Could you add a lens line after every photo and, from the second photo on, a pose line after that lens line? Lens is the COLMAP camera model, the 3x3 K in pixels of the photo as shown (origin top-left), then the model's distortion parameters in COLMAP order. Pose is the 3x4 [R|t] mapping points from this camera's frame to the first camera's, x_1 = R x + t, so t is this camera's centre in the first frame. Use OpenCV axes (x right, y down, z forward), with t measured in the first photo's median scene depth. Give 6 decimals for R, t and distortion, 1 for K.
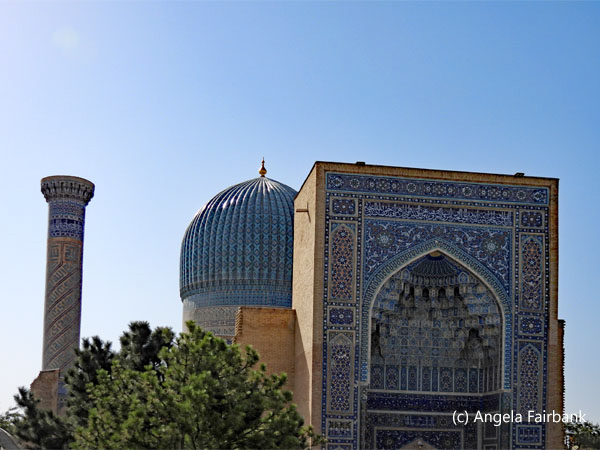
lens RADIAL K [[959.3, 0, 298.6], [0, 959.3, 226.7], [0, 0, 1]] dist [-0.010765, 0.000000]
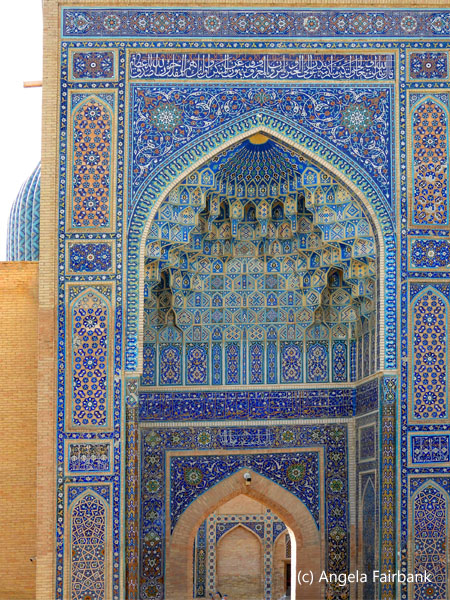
lens RADIAL K [[1243.0, 0, 226.0], [0, 1243.0, 299.4], [0, 0, 1]] dist [-0.027558, 0.000000]
pose [[0.998422, -0.055692, -0.007166, 0.124262], [0.056039, 0.996339, 0.064561, 0.074208], [0.003545, -0.064860, 0.997888, 0.276255]]
